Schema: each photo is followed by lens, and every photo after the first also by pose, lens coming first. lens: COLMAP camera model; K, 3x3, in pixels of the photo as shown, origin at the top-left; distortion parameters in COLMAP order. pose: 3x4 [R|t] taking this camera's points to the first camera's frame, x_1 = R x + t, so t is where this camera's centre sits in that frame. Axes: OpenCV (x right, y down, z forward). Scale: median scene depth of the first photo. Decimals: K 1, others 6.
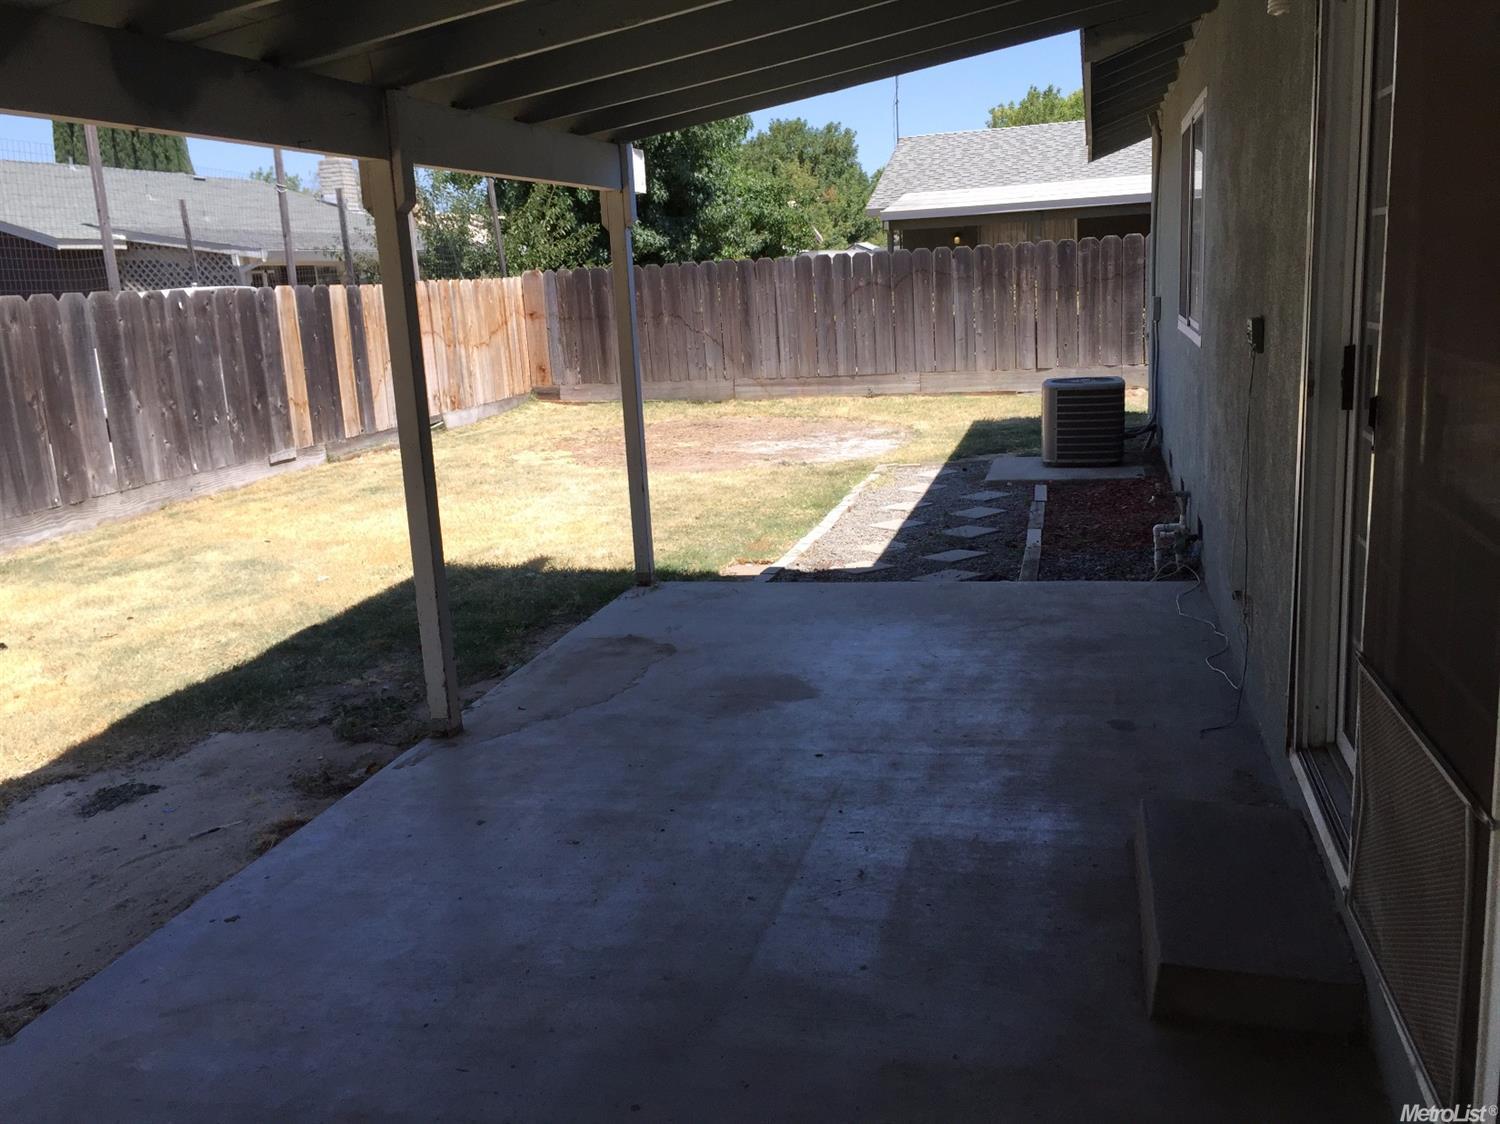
lens RADIAL K [[1282.5, 0, 750.5], [0, 1282.5, 561.0], [0, 0, 1]] dist [0.094459, -0.134728]
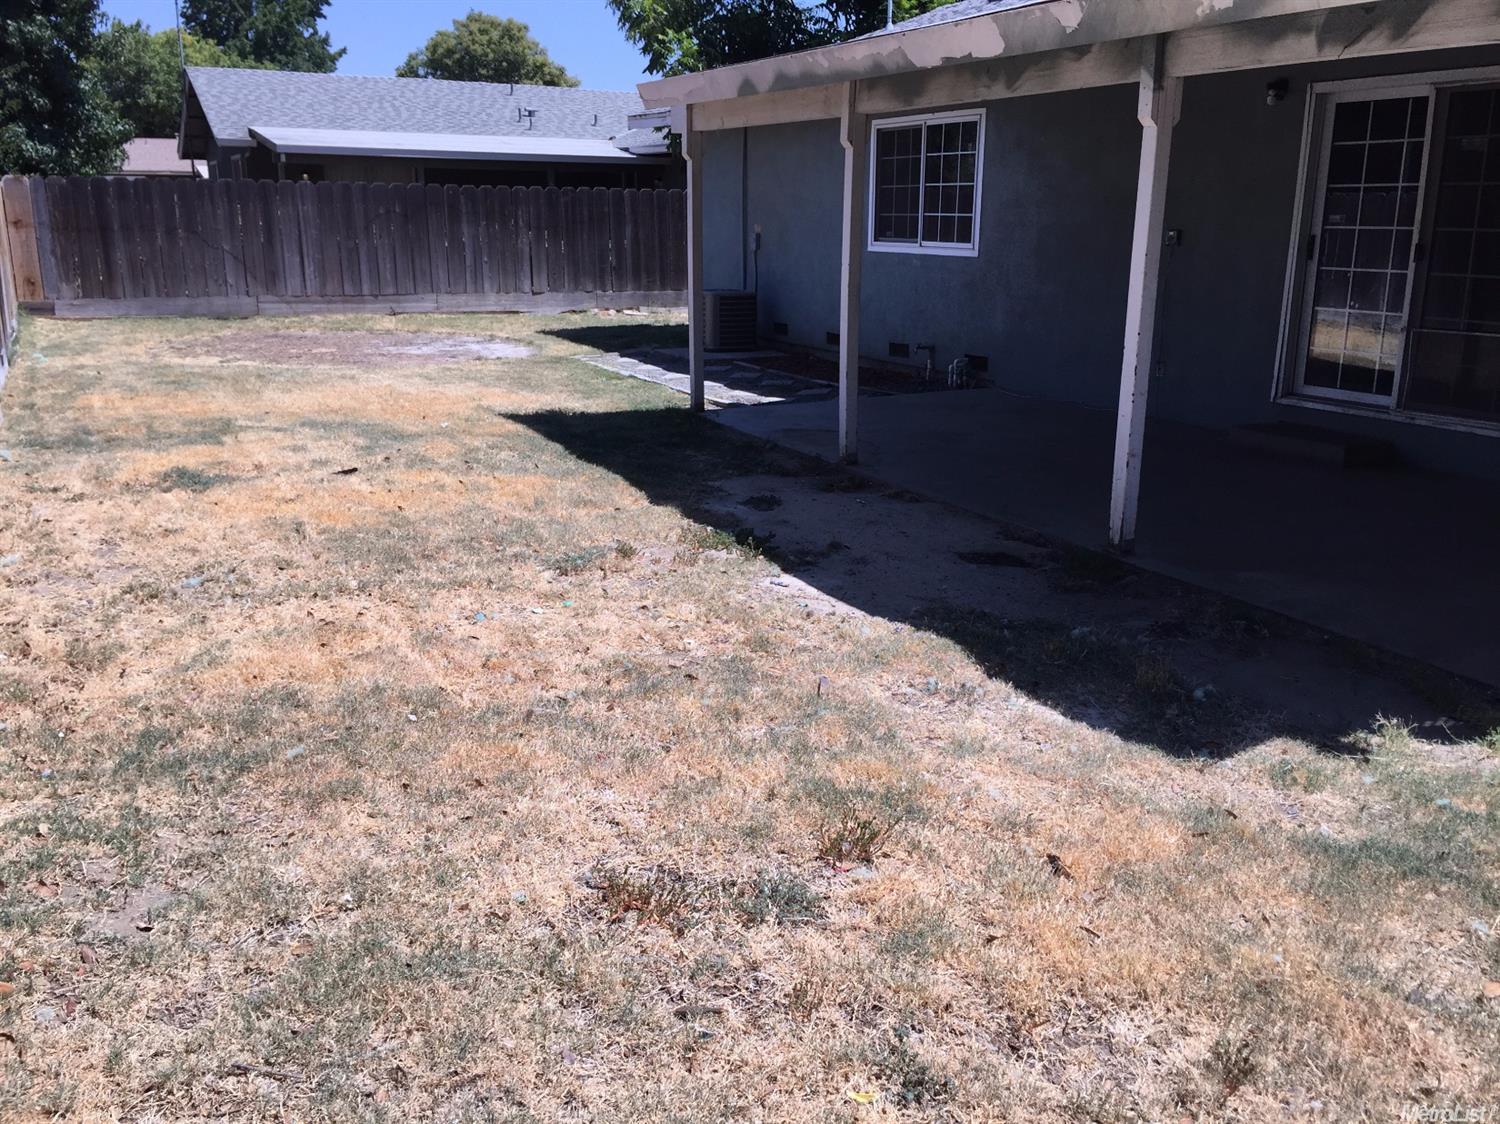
lens RADIAL K [[1282.5, 0, 752.0], [0, 1282.5, 561.4], [0, 0, 1]] dist [0.094459, -0.134728]
pose [[0.742360, -0.118756, 0.659392, -0.442181], [0.097122, 0.992845, 0.069468, 0.037627], [-0.662924, 0.012471, 0.748583, -0.047458]]
